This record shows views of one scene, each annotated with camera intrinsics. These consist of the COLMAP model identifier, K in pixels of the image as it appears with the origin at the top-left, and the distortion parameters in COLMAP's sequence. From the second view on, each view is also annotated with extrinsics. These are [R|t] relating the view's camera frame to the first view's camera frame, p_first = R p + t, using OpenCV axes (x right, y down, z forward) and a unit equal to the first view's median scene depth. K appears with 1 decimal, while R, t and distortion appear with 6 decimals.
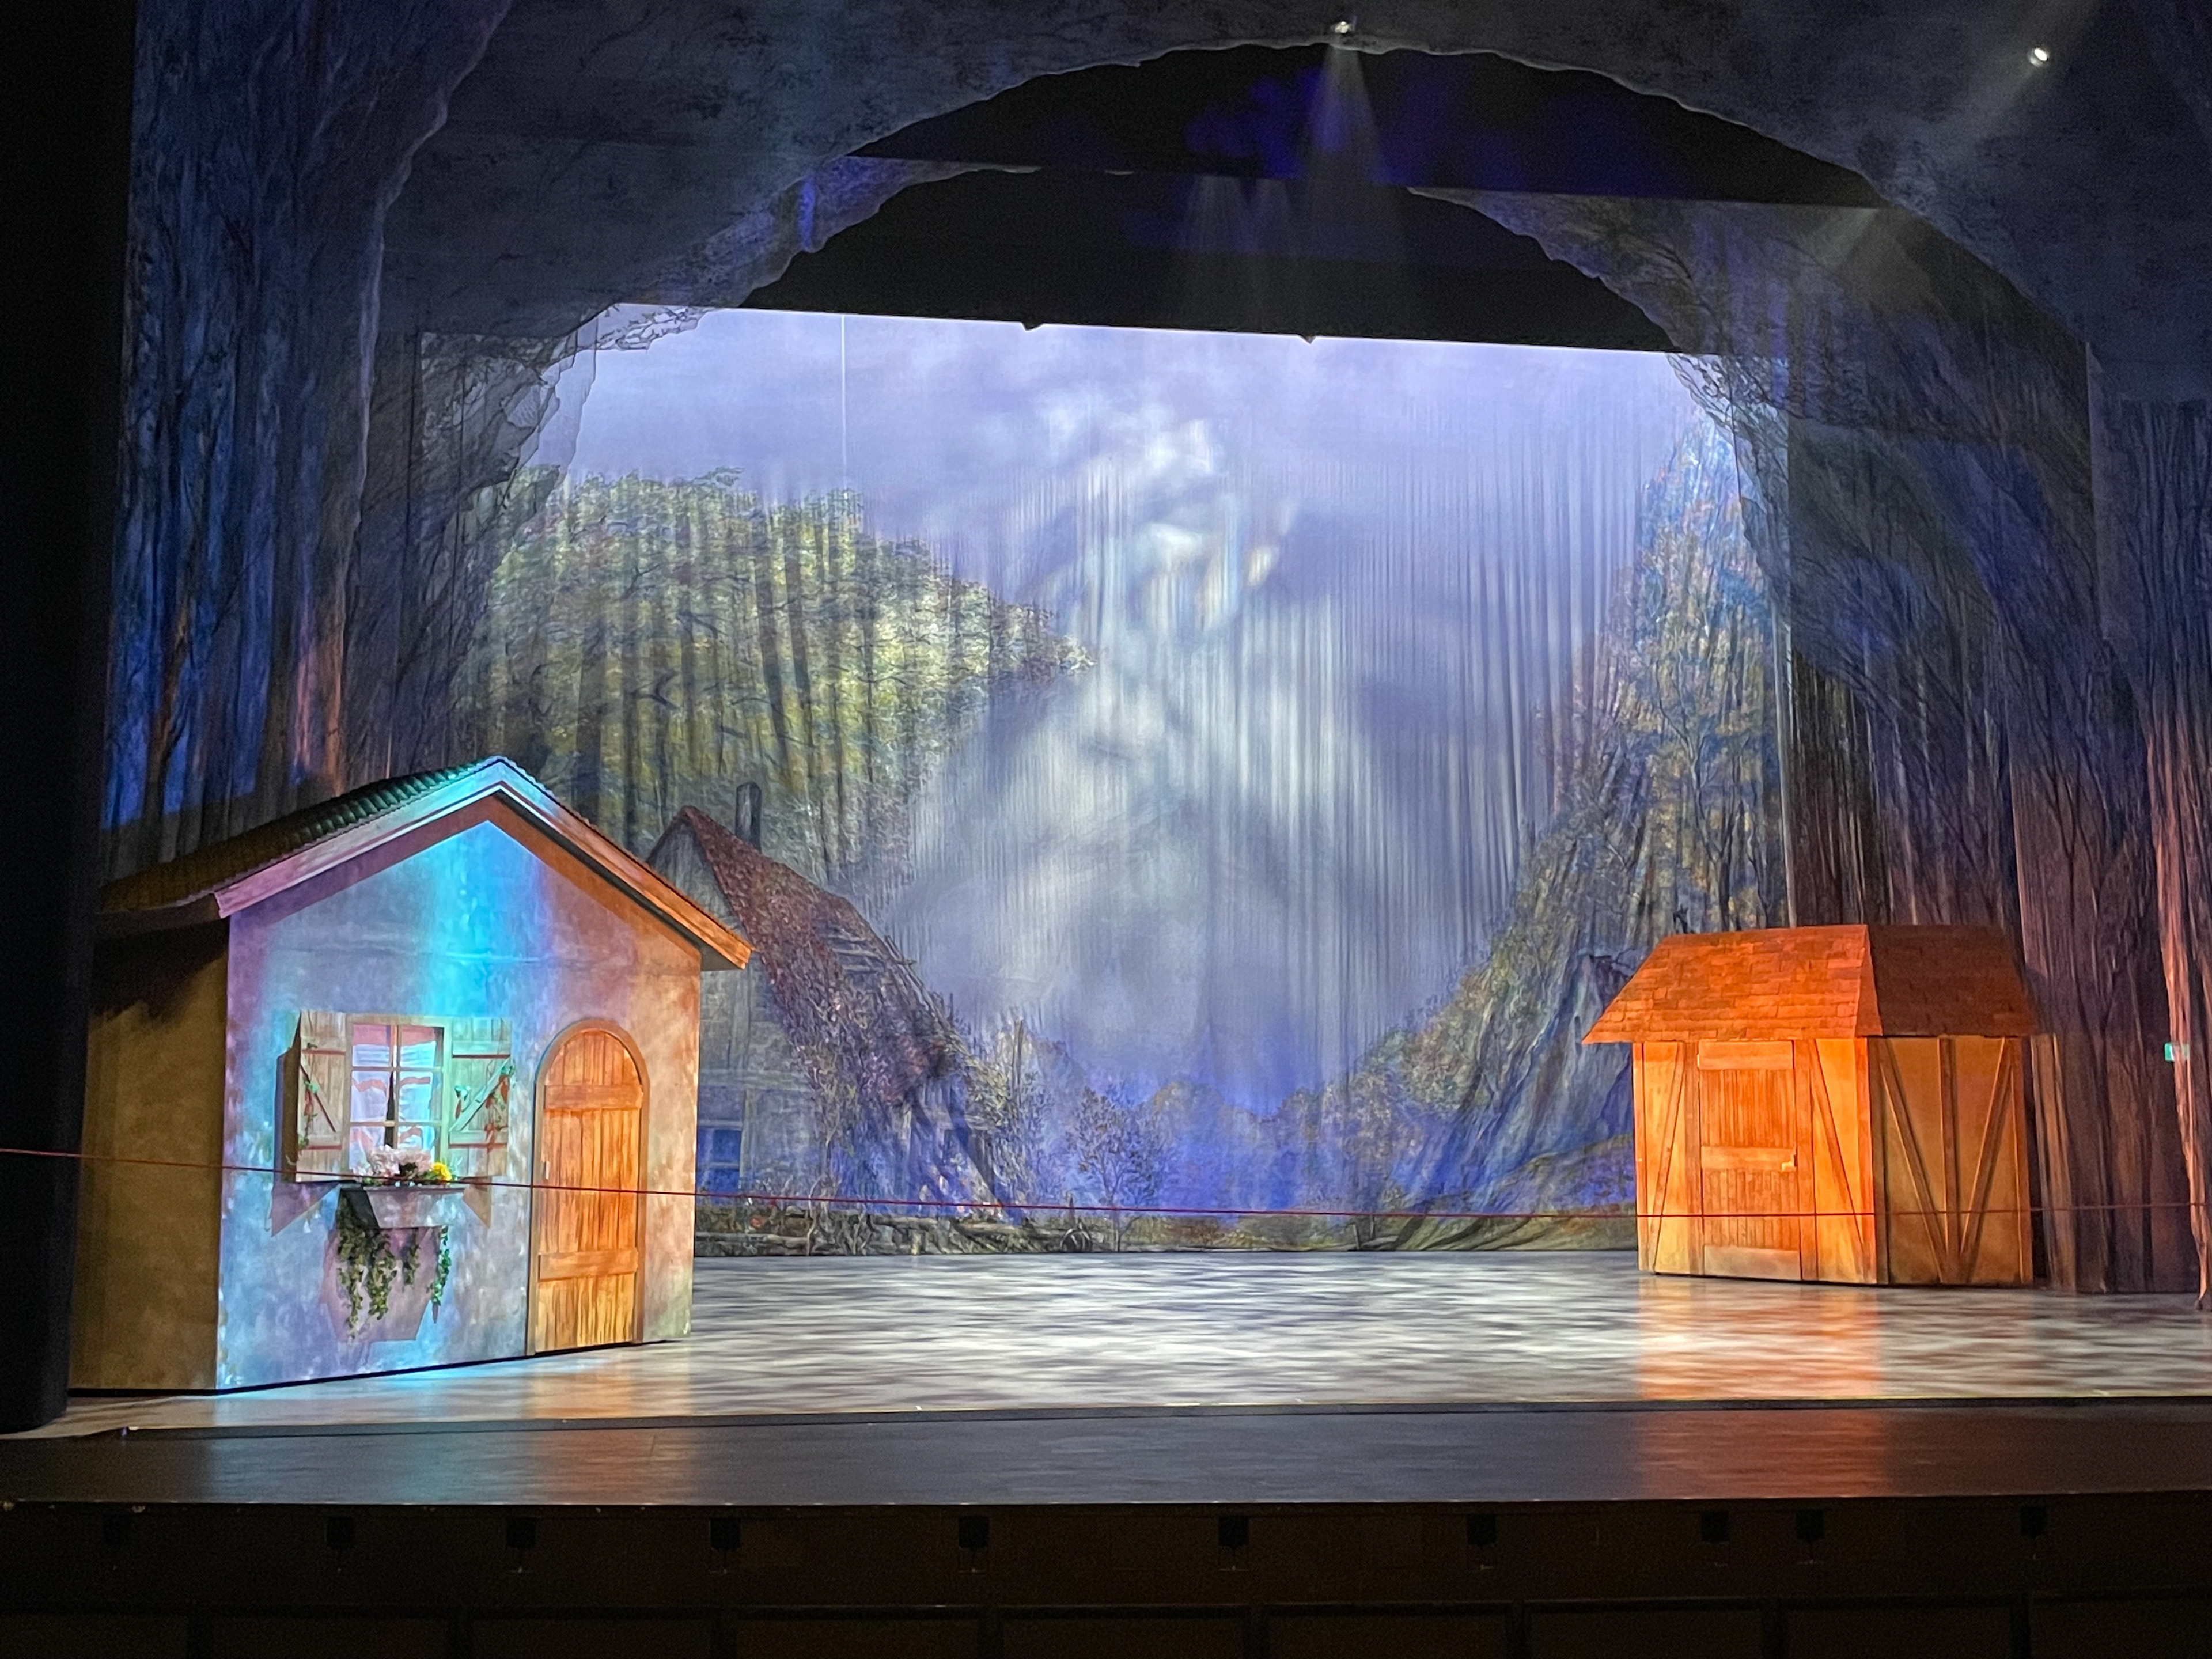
lens RADIAL K [[2508.9, 0, 1106.0], [0, 2508.9, 829.5], [0, 0, 1]] dist [0.023921, 0.007060]
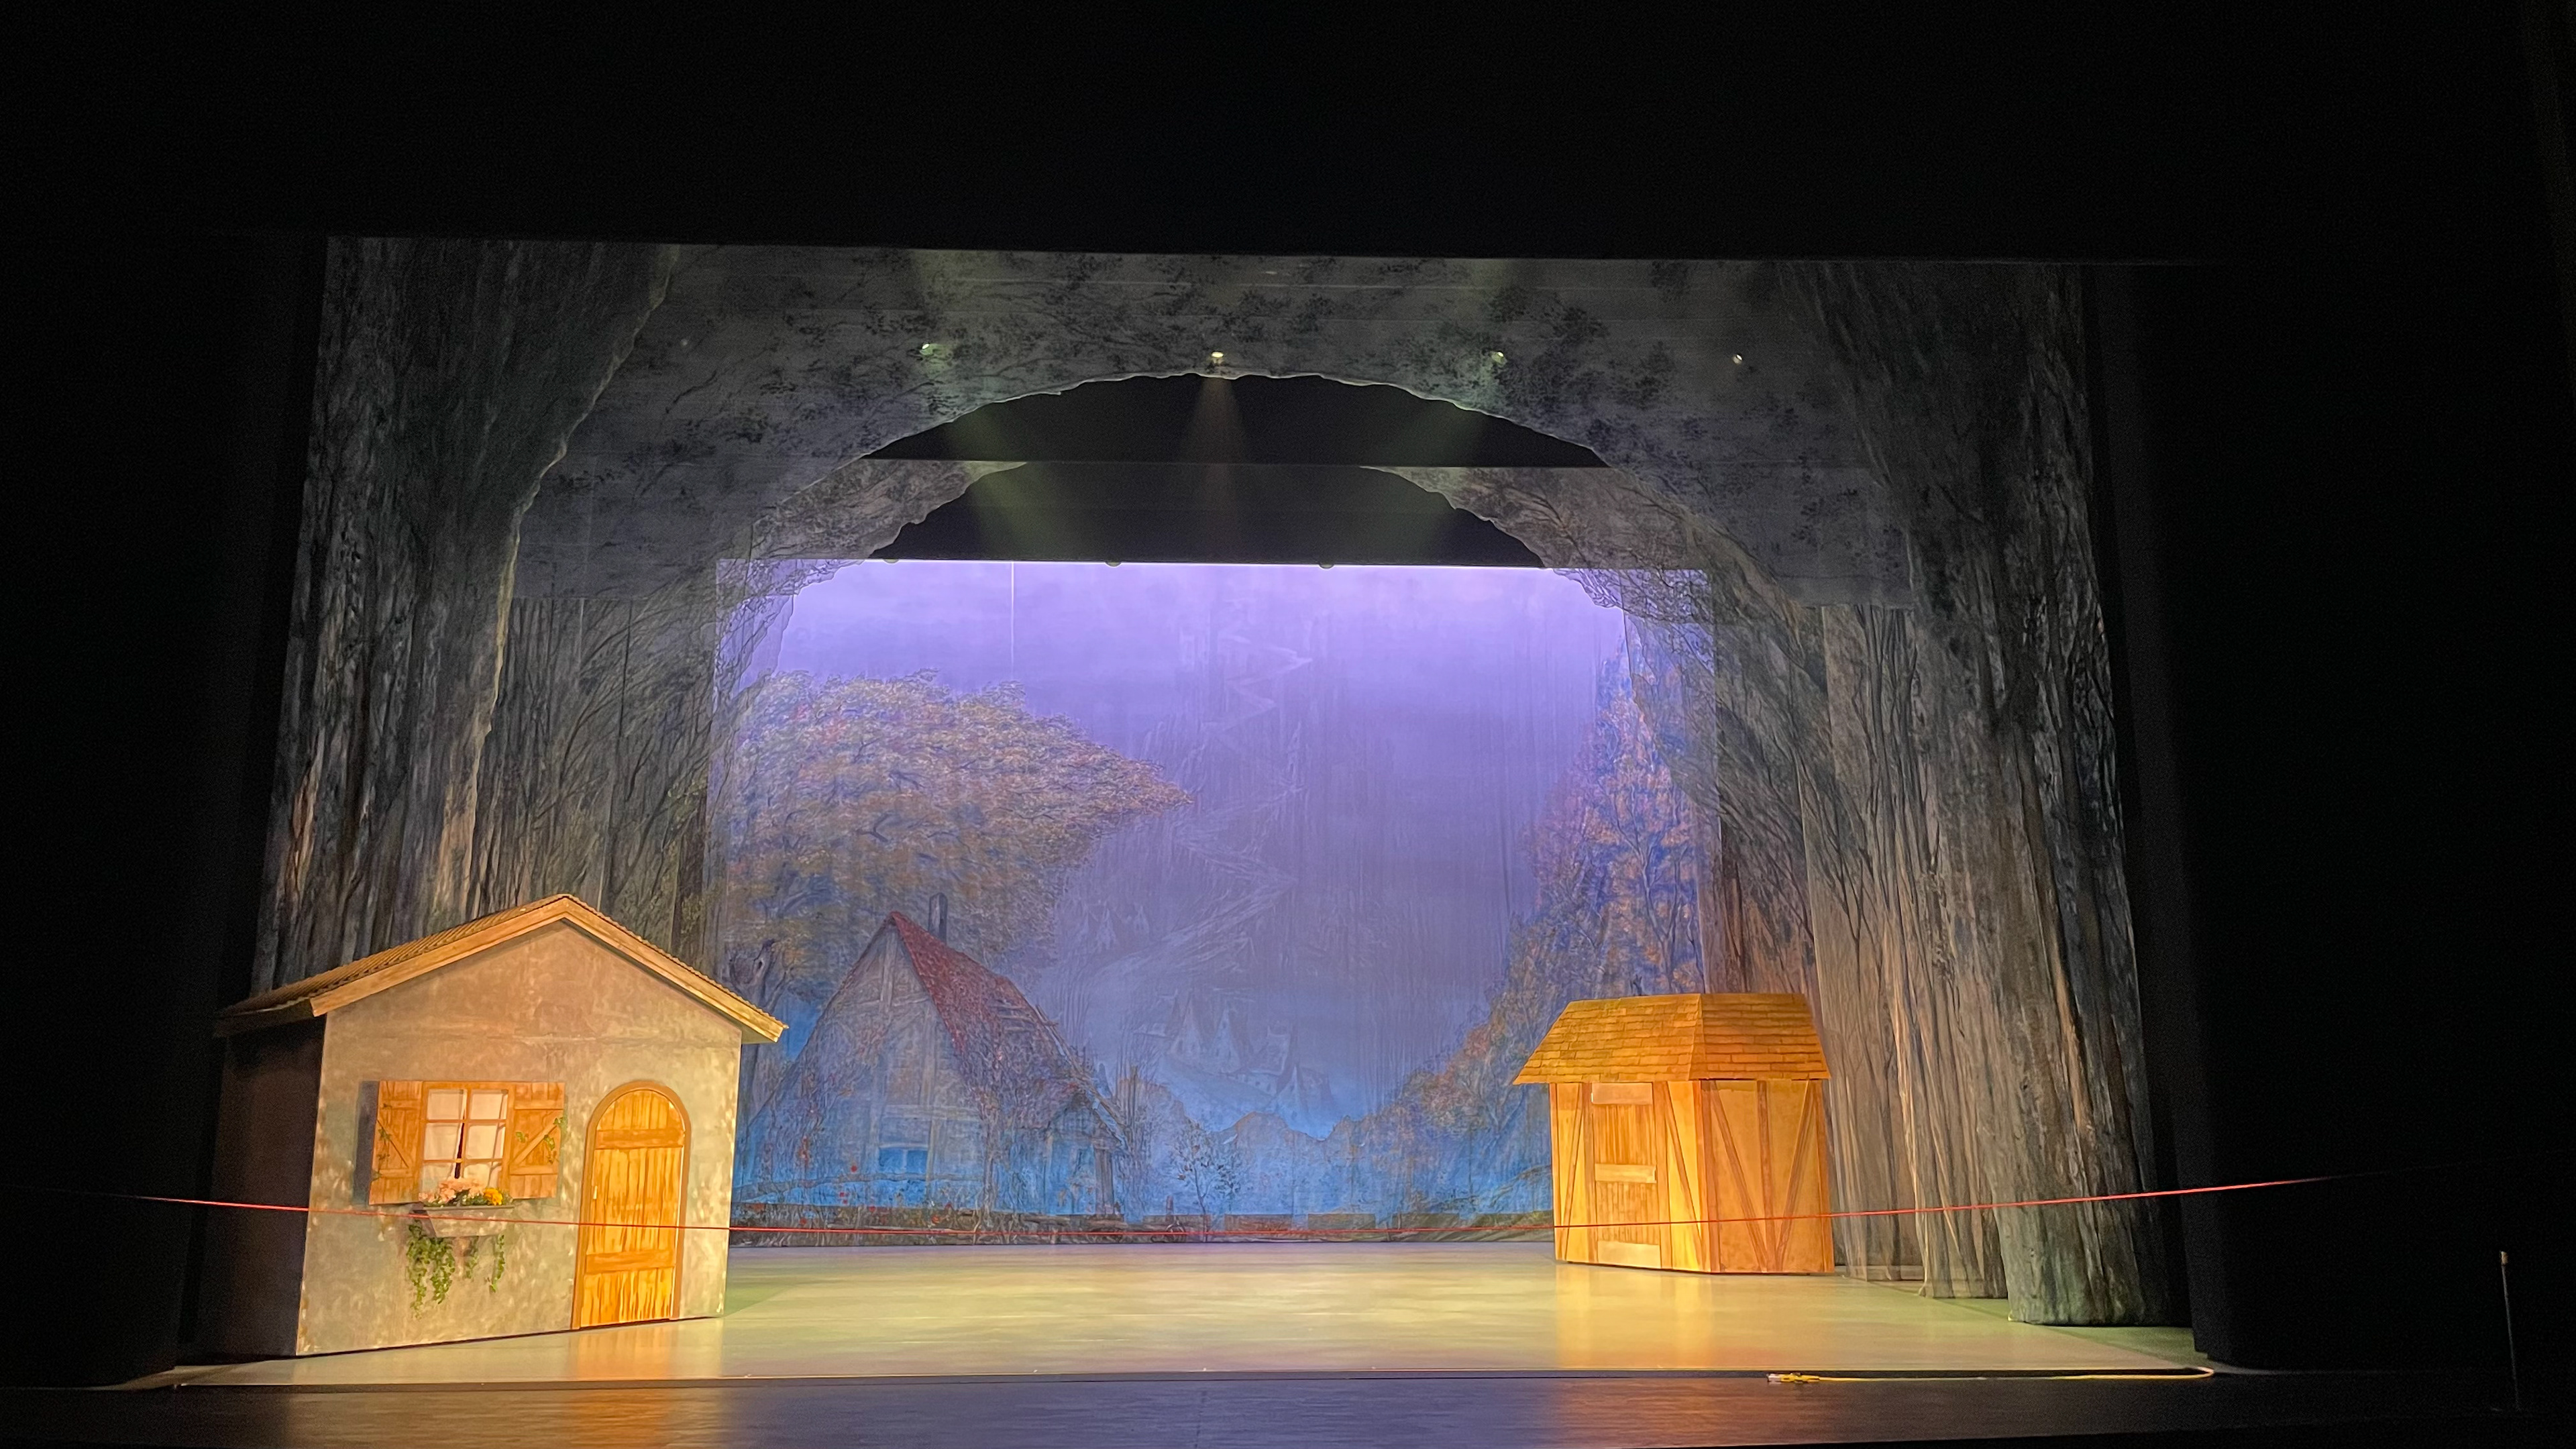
lens RADIAL K [[1858.4, 0, 1288.0], [0, 1858.4, 724.5], [0, 0, 1]] dist [0.052030, -0.077764]
pose [[0.995158, -0.023817, -0.095359, 0.186030], [0.014487, 0.995144, -0.097359, -0.011032], [0.097214, 0.095506, 0.990670, -0.009052]]
